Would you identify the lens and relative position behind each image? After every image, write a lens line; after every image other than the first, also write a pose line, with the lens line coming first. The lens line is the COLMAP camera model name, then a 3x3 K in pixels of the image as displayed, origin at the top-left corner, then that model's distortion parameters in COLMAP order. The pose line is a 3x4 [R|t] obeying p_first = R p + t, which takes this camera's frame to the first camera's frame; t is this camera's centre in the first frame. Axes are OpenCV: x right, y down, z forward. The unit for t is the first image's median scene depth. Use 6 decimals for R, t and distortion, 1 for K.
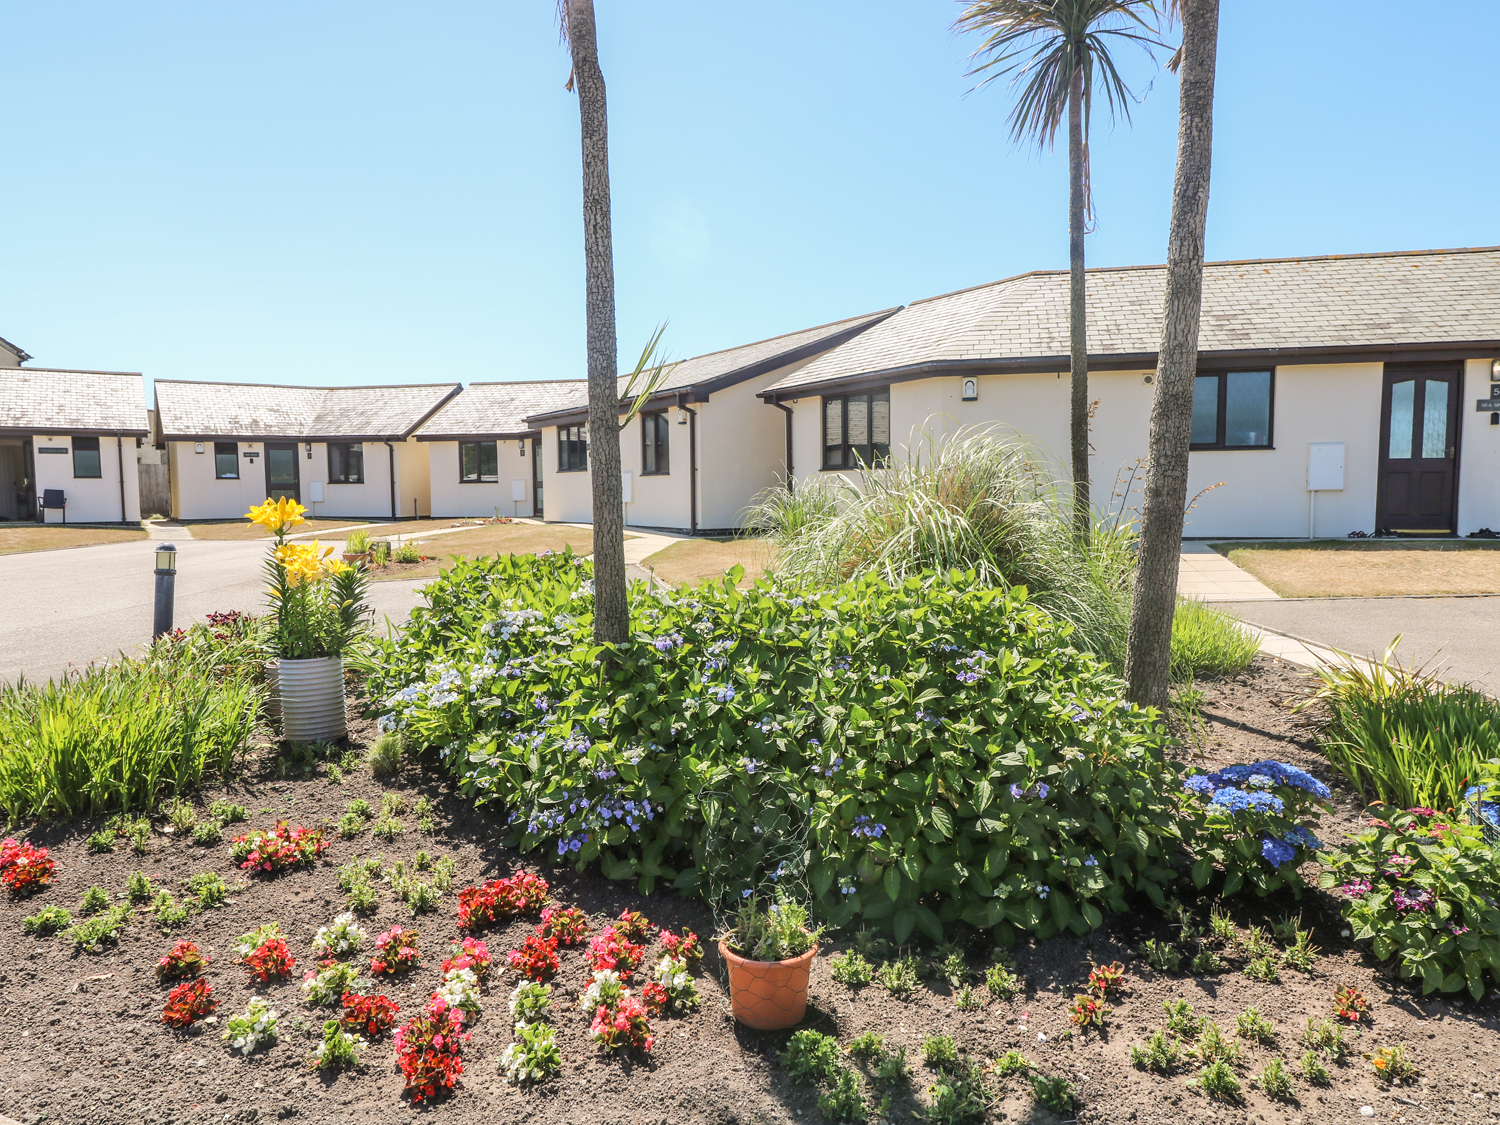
lens RADIAL K [[875.6, 0, 748.9], [0, 875.6, 559.0], [0, 0, 1]] dist [0.003642, -0.004680]
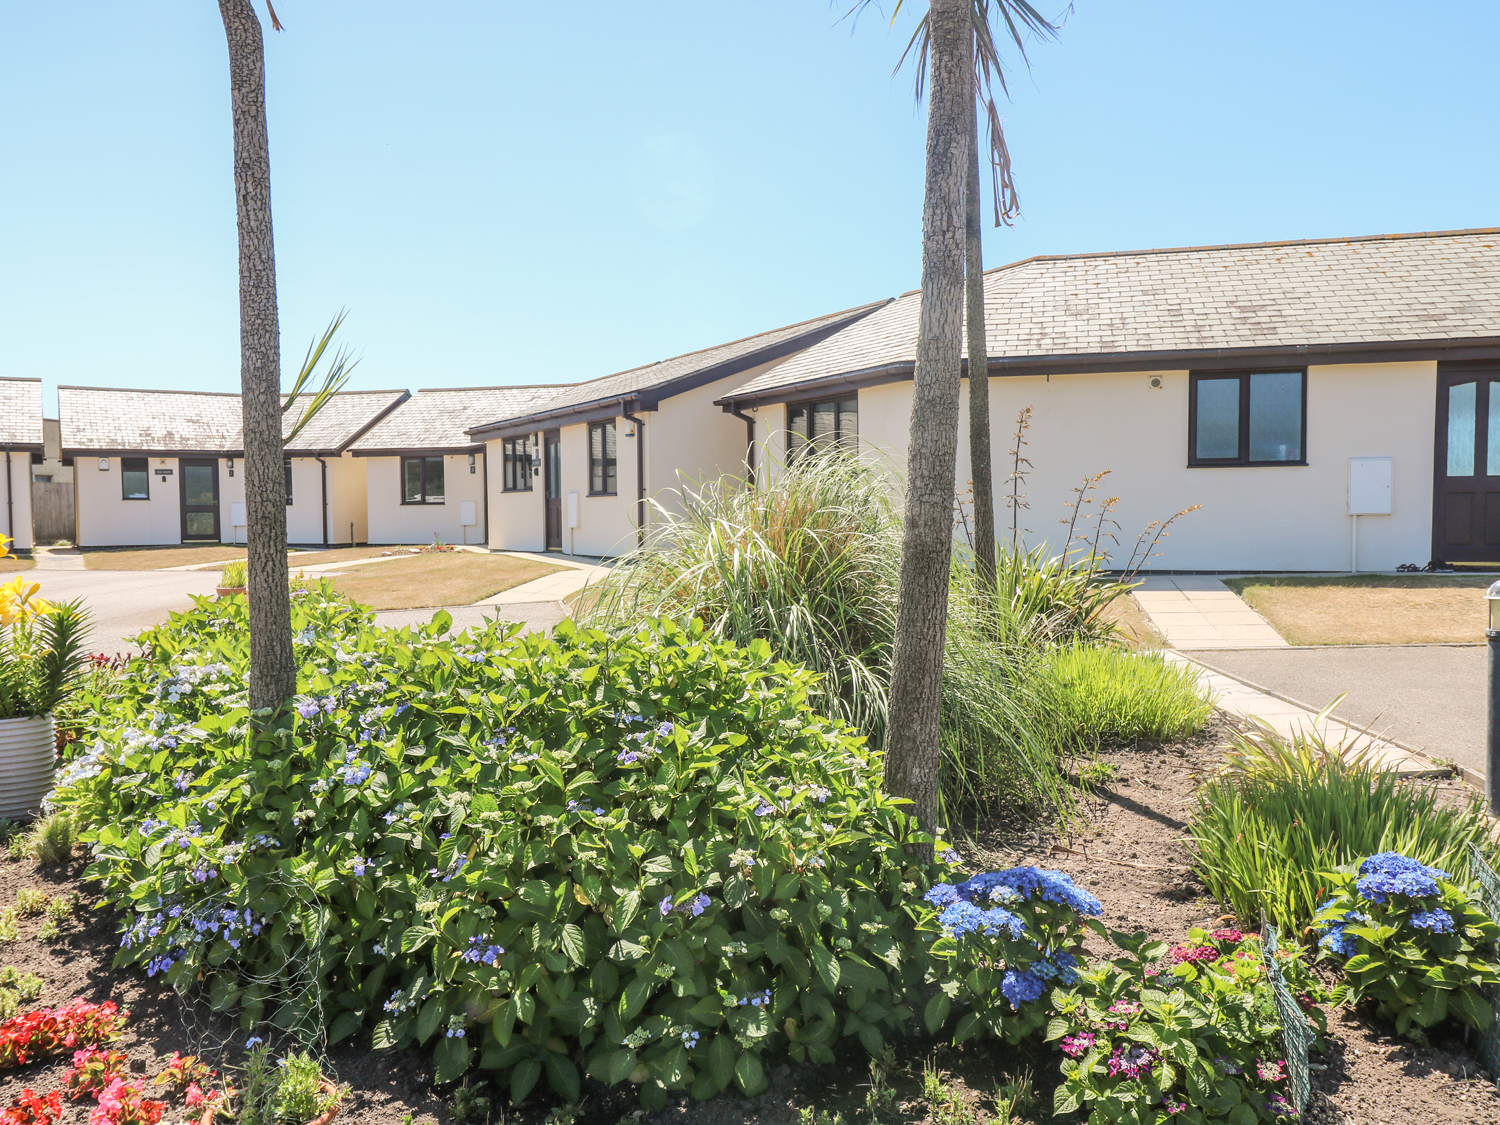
lens RADIAL K [[1017.0, 0, 751.5], [0, 1017.0, 561.5], [0, 0, 1]] dist [0.016072, -0.015277]
pose [[0.999684, 0.001544, -0.025085, 0.108784], [-0.002302, 0.999541, -0.030211, -0.003845], [0.025027, 0.030259, 0.999229, 0.023477]]
